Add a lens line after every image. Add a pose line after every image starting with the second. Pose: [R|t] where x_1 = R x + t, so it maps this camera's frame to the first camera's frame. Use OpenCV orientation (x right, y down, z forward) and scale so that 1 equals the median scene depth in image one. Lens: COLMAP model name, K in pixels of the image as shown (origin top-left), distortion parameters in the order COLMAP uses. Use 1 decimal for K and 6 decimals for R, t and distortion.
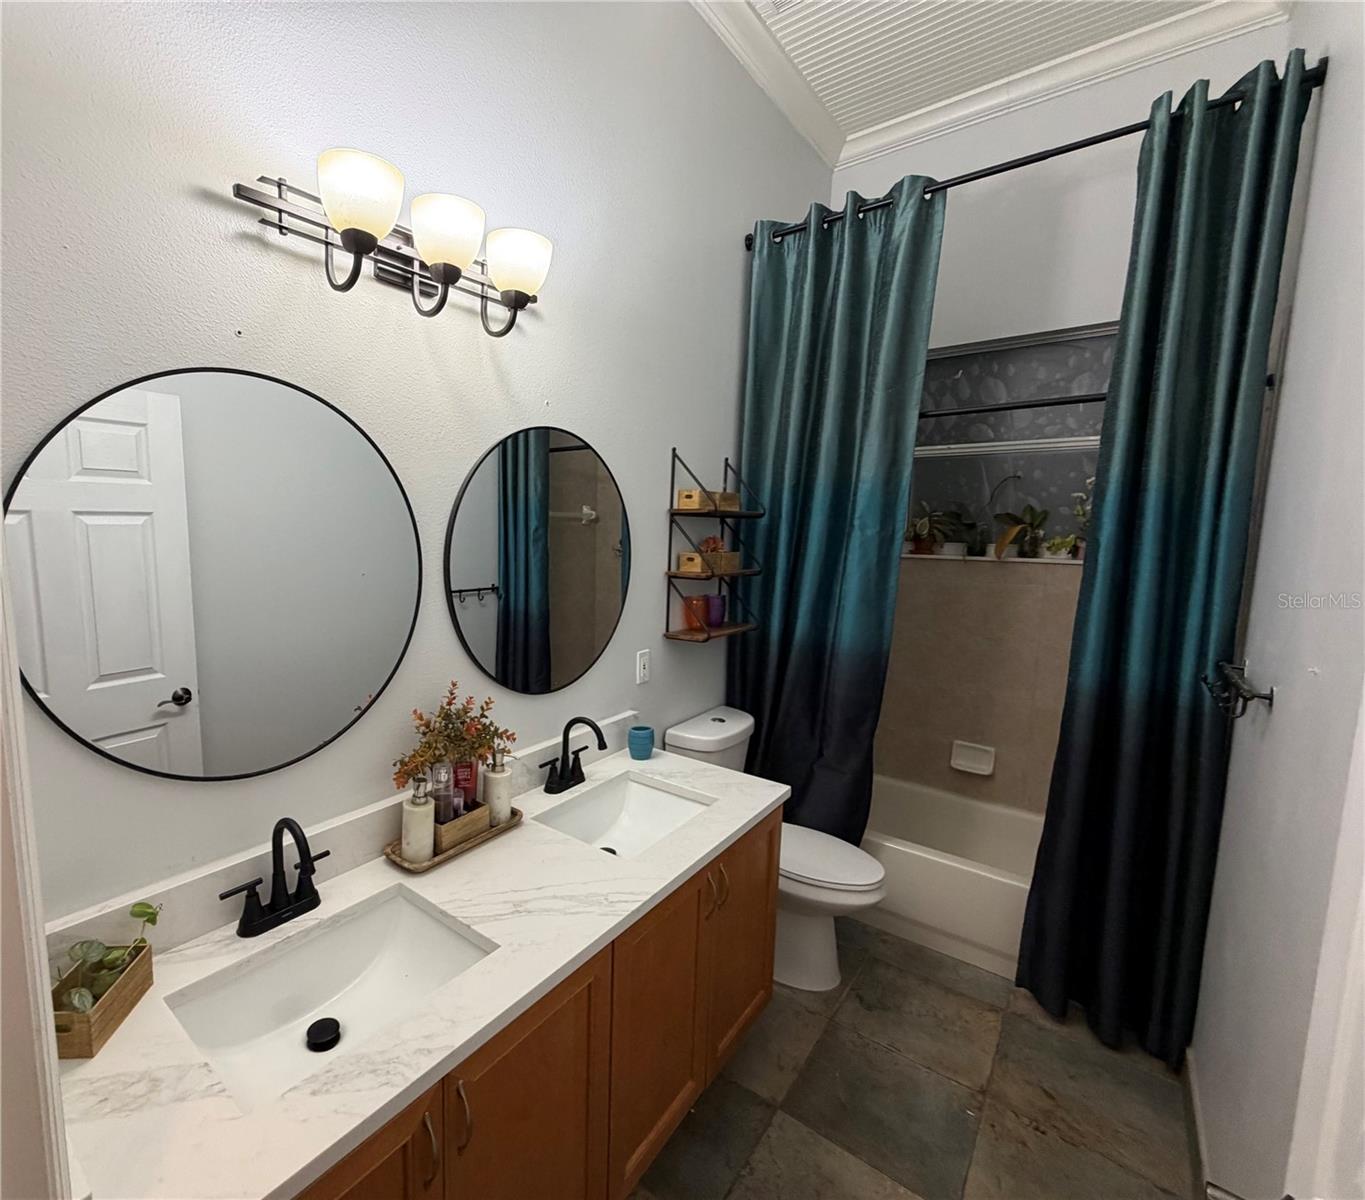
lens RADIAL K [[863.2, 0, 682.8], [0, 863.2, 581.2], [0, 0, 1]] dist [0.000734, 0.009535]
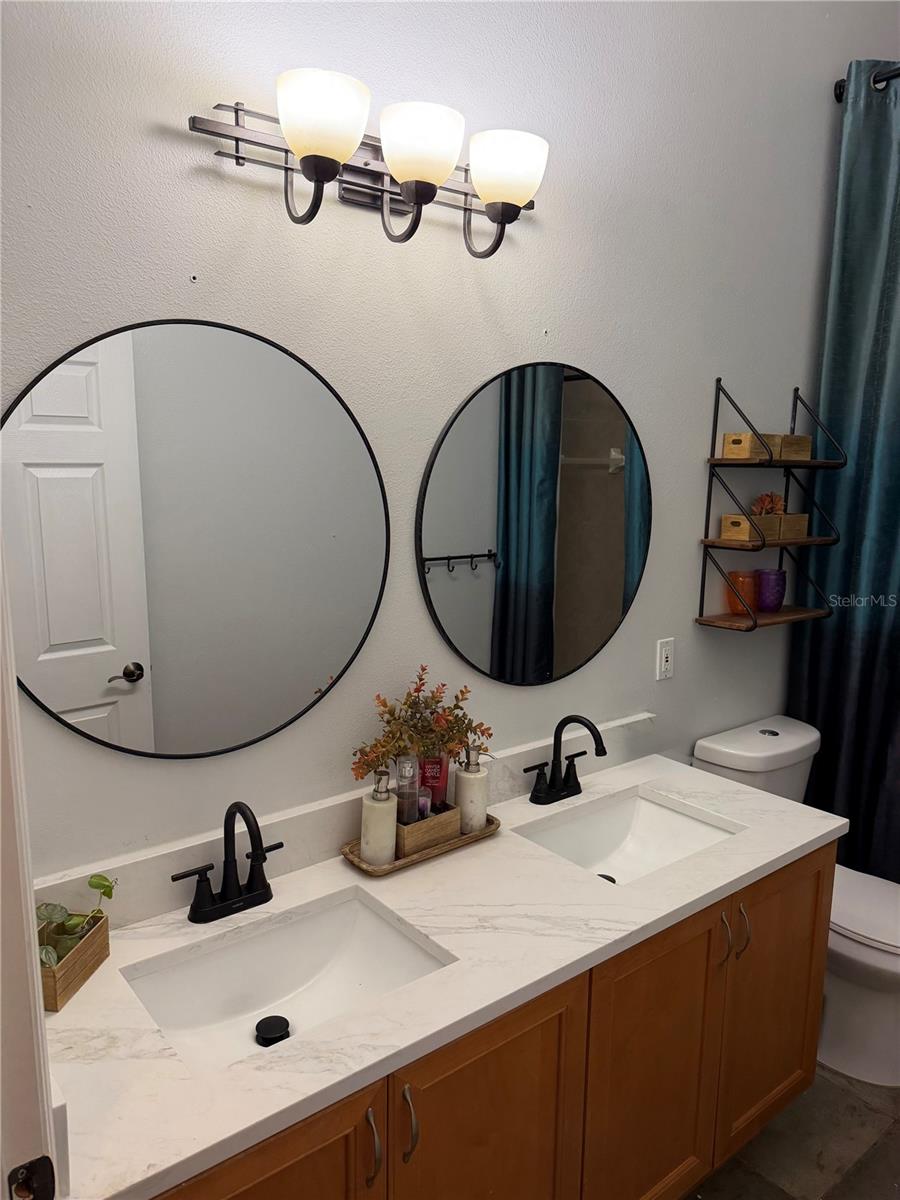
lens RADIAL K [[845.7, 0, 450.0], [0, 845.7, 600.0], [0, 0, 1]] dist [0.090135, -0.109018]
pose [[0.983153, 0.027750, -0.180666, -0.086977], [-0.020210, 0.998852, 0.043440, 0.012645], [0.181664, -0.039057, 0.982585, 0.168591]]
